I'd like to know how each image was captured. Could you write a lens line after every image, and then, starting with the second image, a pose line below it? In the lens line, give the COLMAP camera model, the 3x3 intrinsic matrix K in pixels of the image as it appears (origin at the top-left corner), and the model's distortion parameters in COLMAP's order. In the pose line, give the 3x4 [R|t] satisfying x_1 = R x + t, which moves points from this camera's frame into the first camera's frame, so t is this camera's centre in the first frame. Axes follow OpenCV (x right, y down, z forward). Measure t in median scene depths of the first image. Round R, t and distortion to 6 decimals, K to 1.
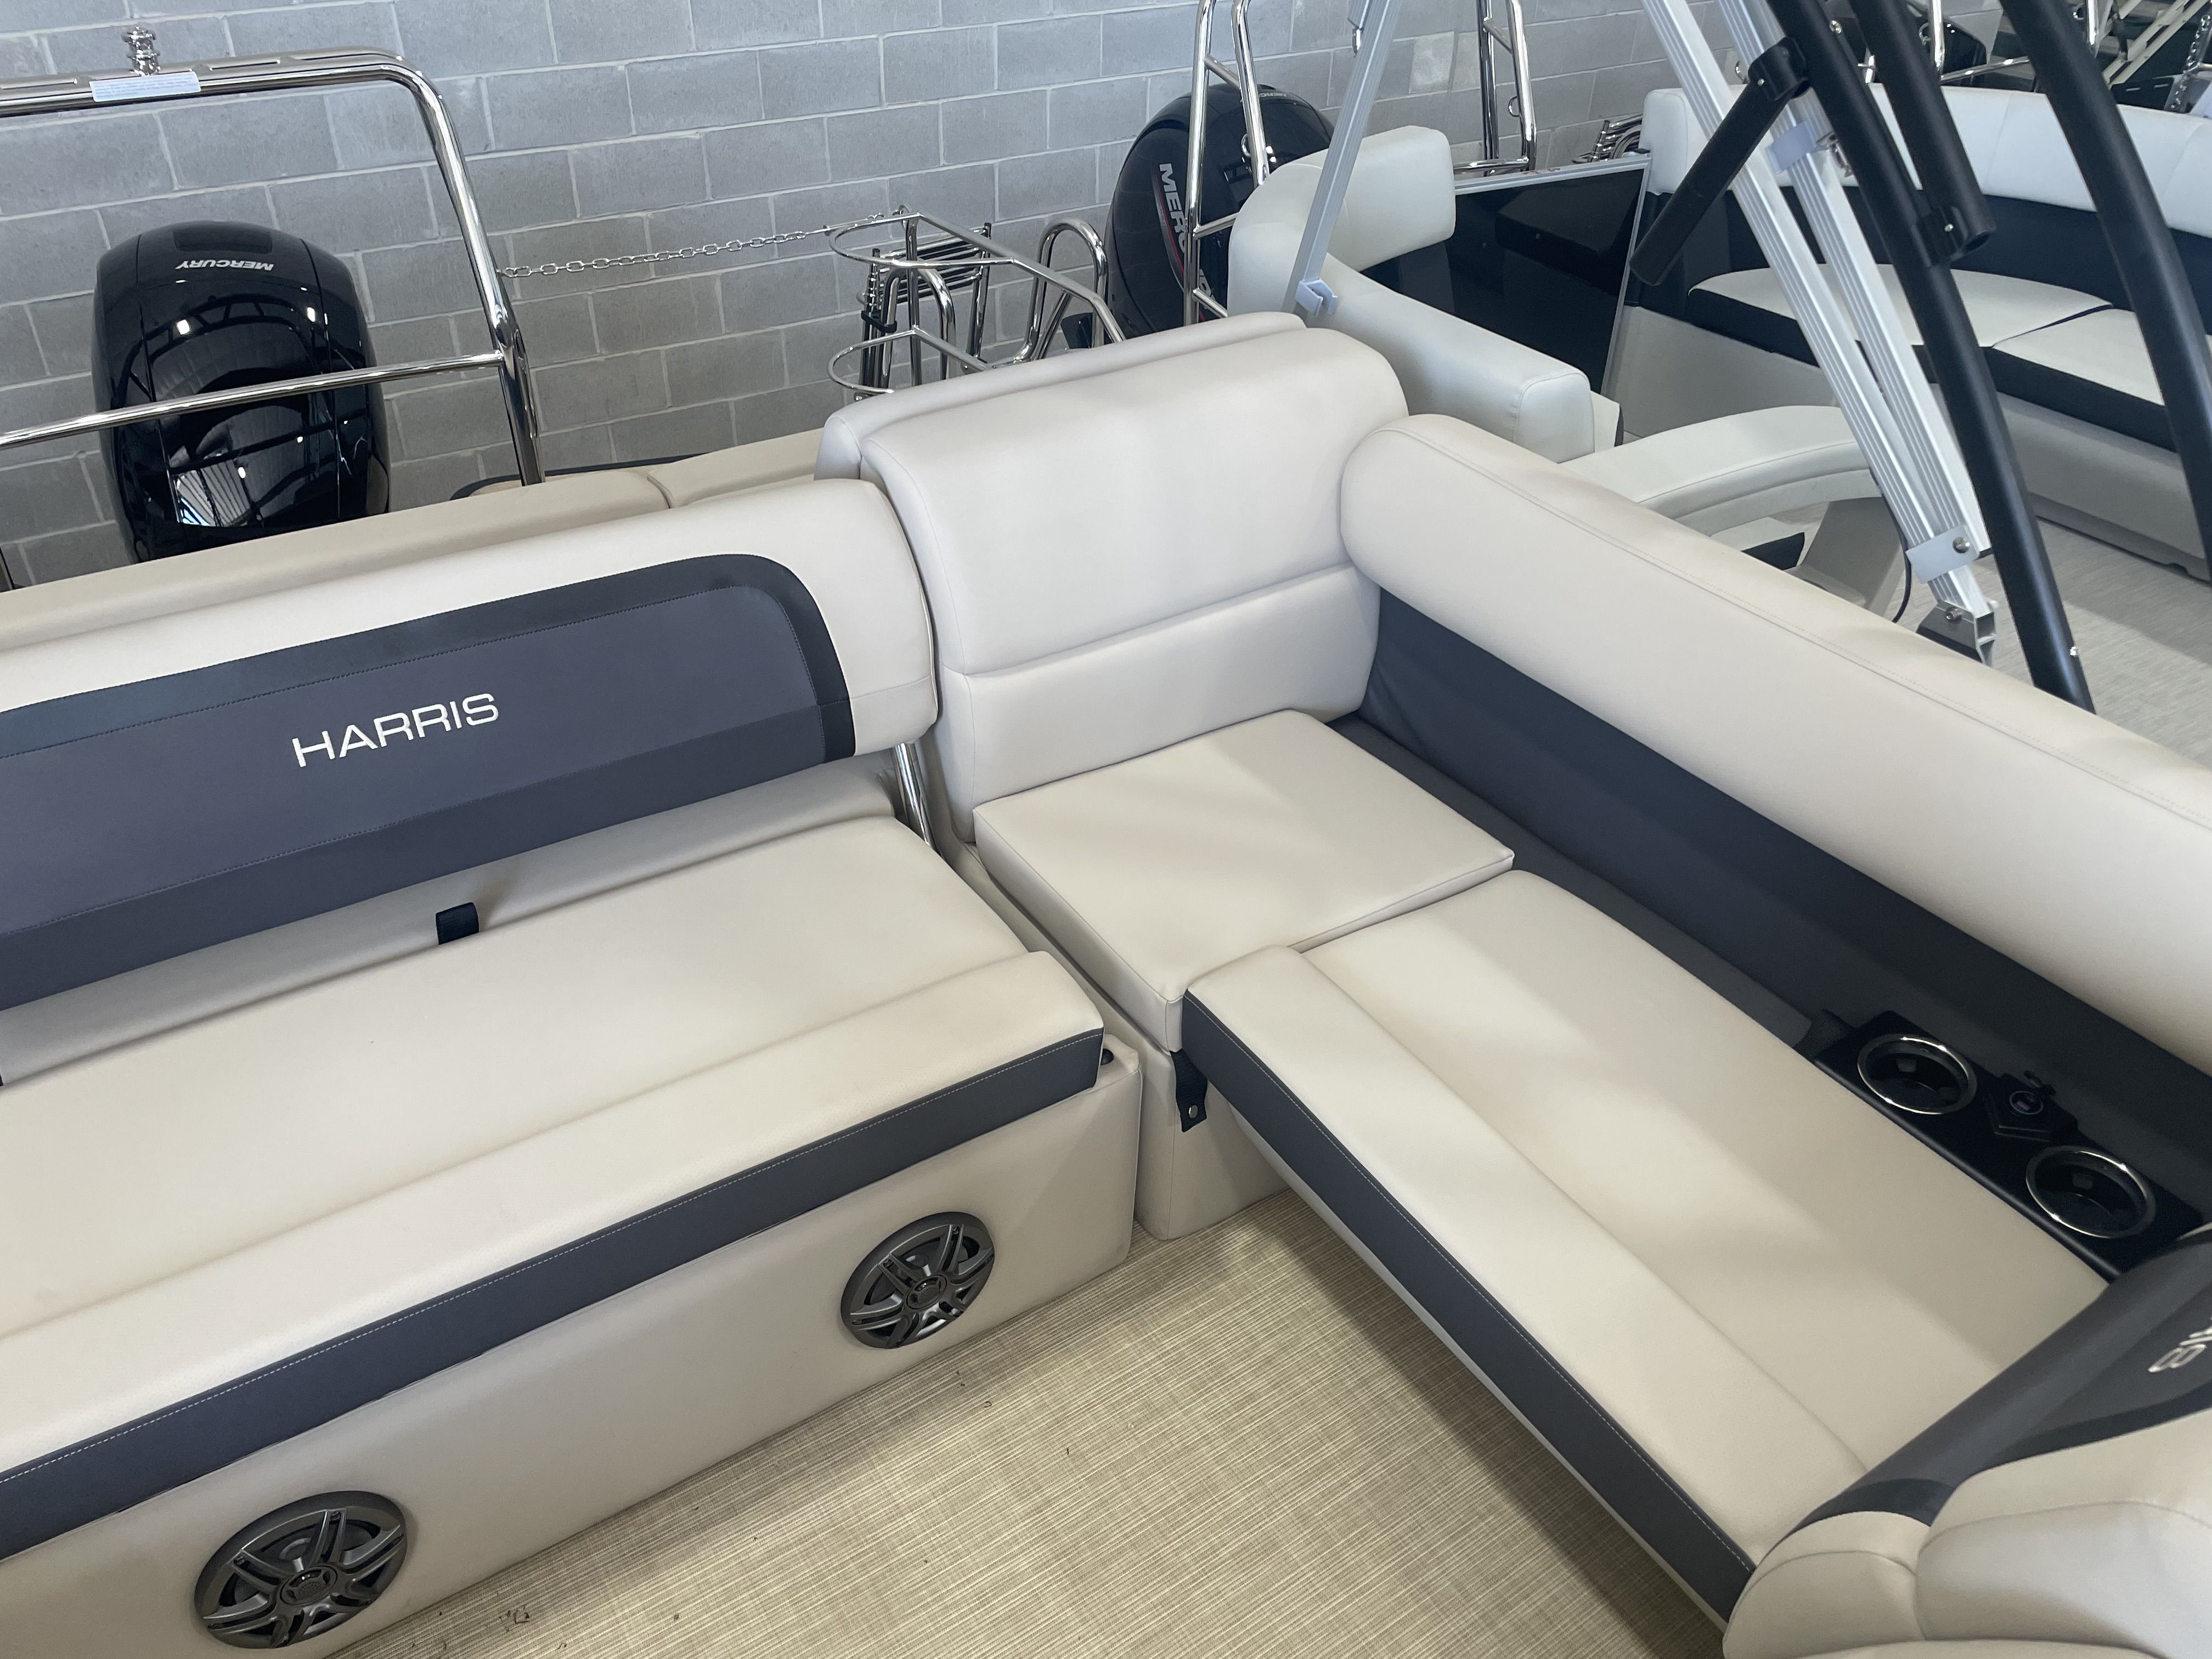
lens RADIAL K [[1676.9, 0, 1100.3], [0, 1676.9, 823.3], [0, 0, 1]] dist [0.083772, -0.112332]
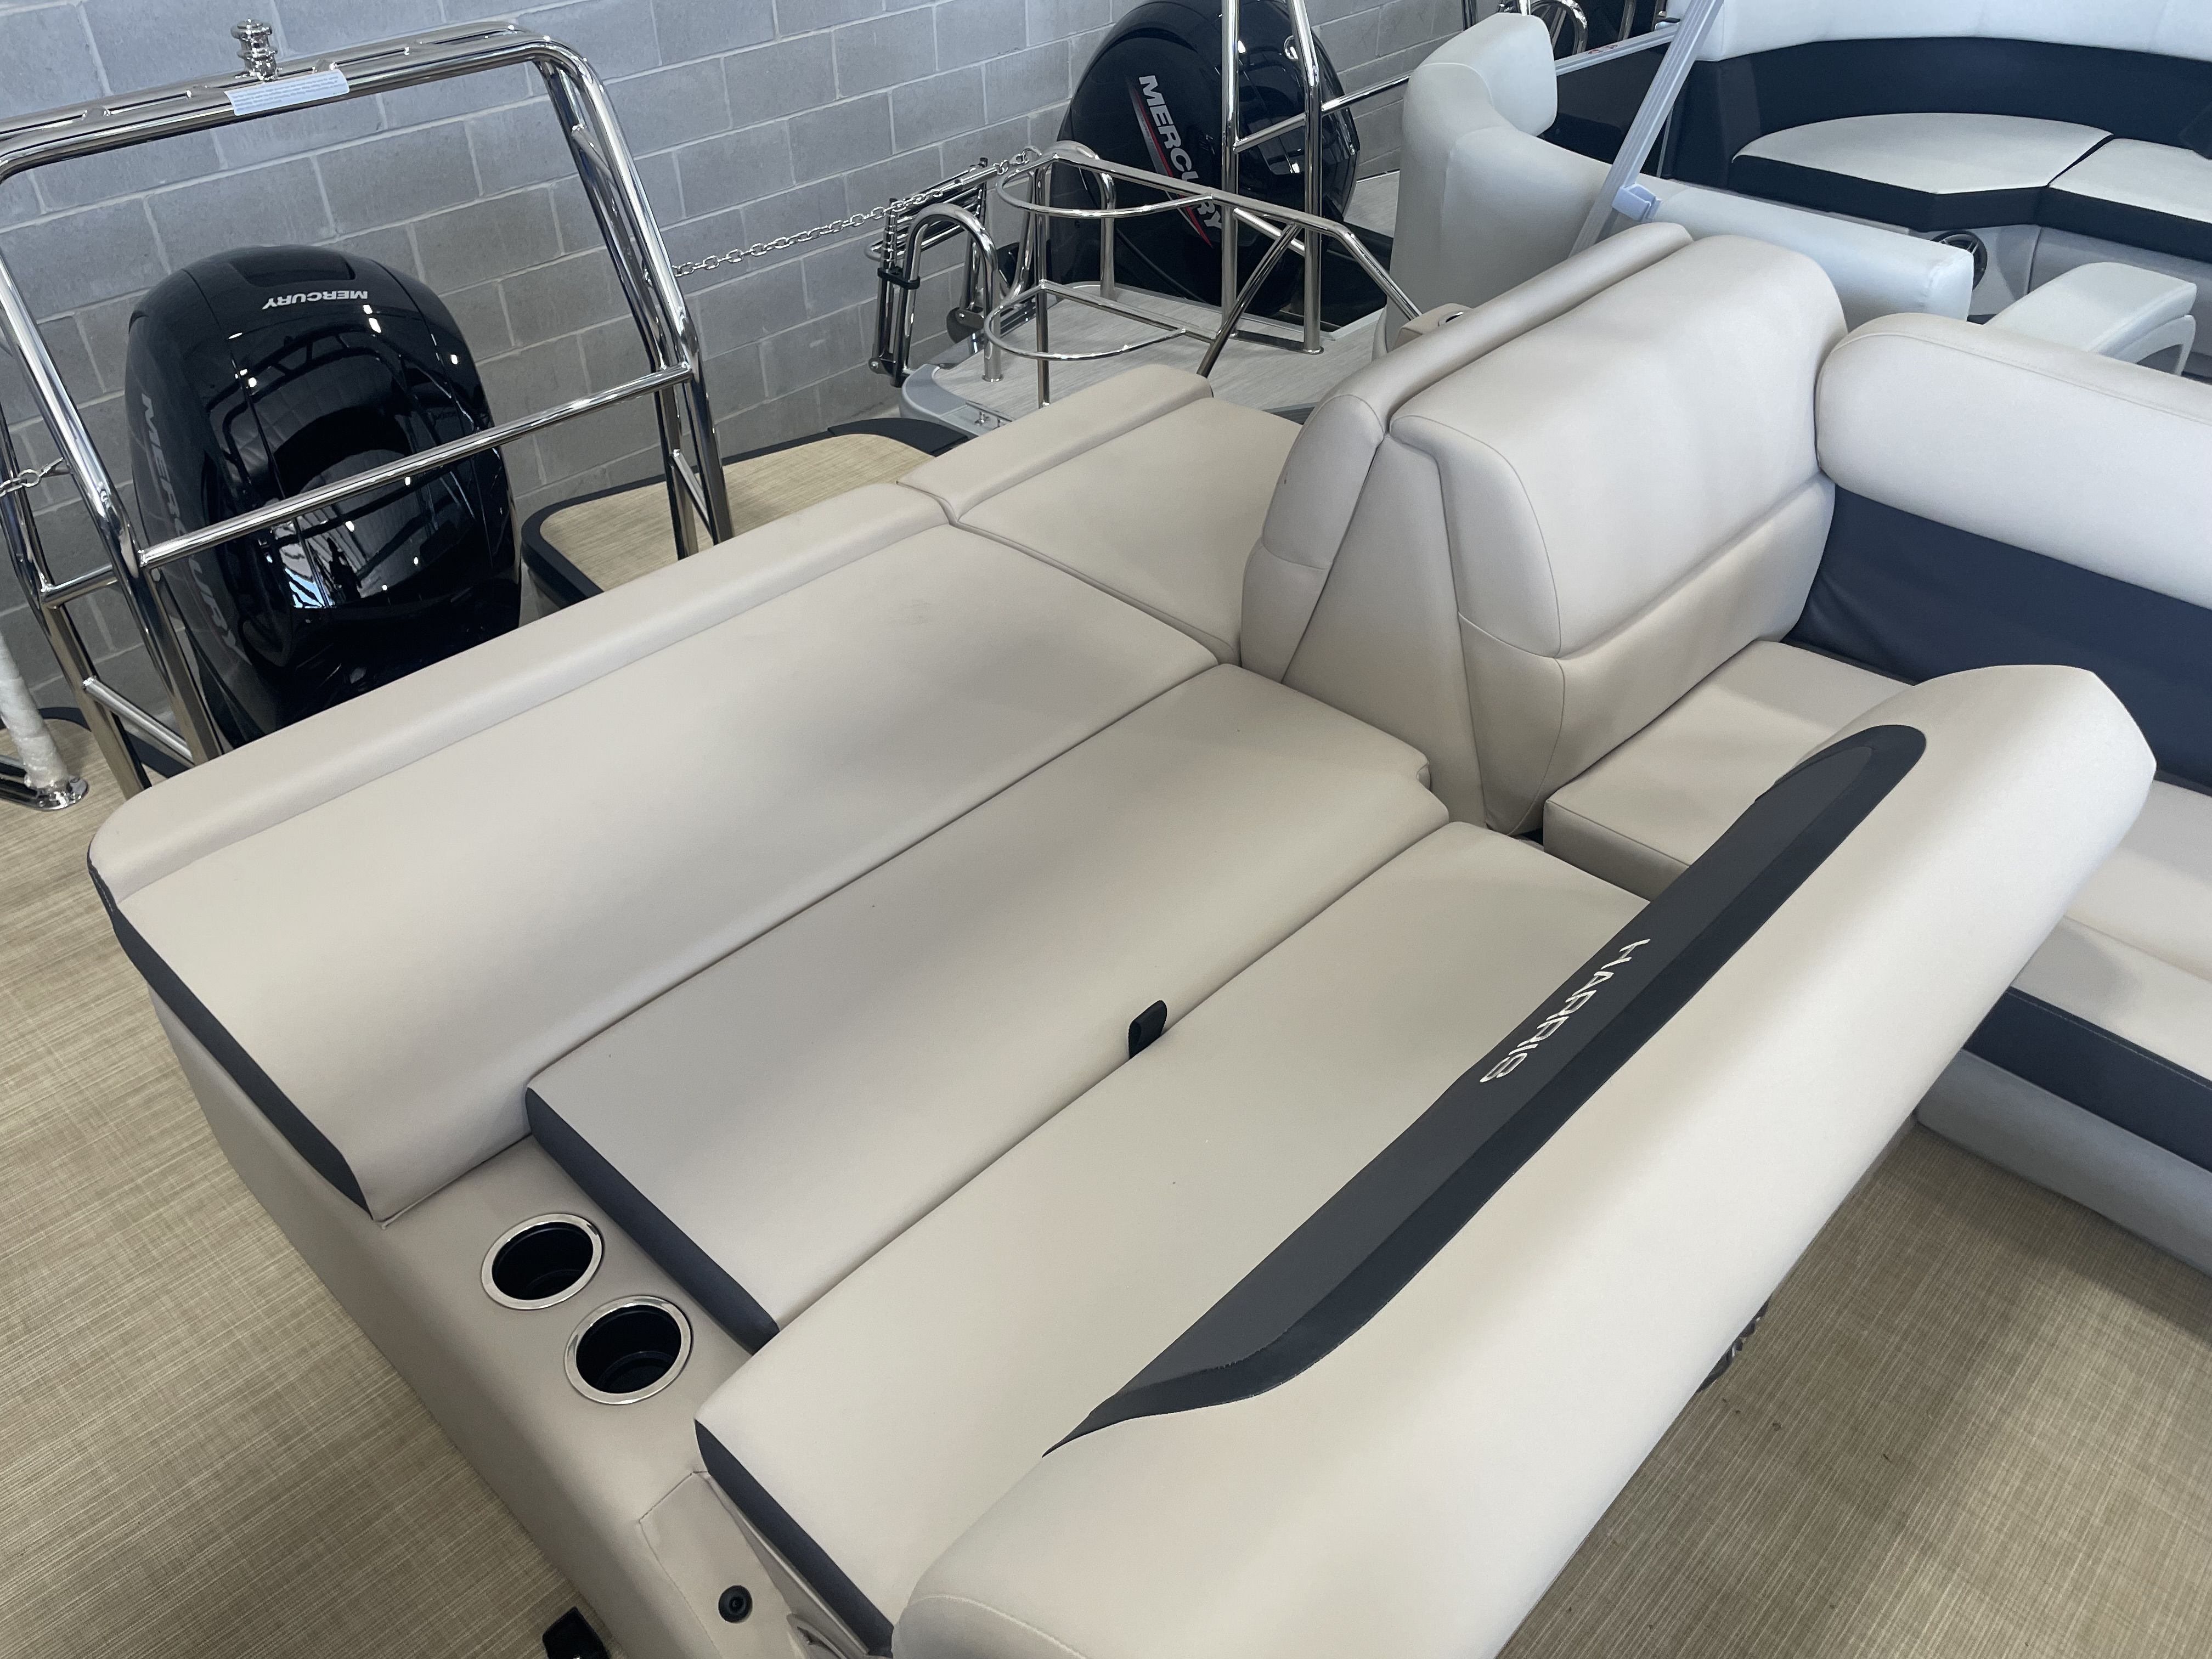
lens RADIAL K [[1676.9, 0, 1097.4], [0, 1676.9, 817.2], [0, 0, 1]] dist [0.083772, -0.112332]
pose [[0.971342, -0.164116, 0.171934, -0.244447], [0.155848, 0.985919, 0.060628, -0.048208], [-0.179463, -0.032095, 0.983241, 0.067397]]
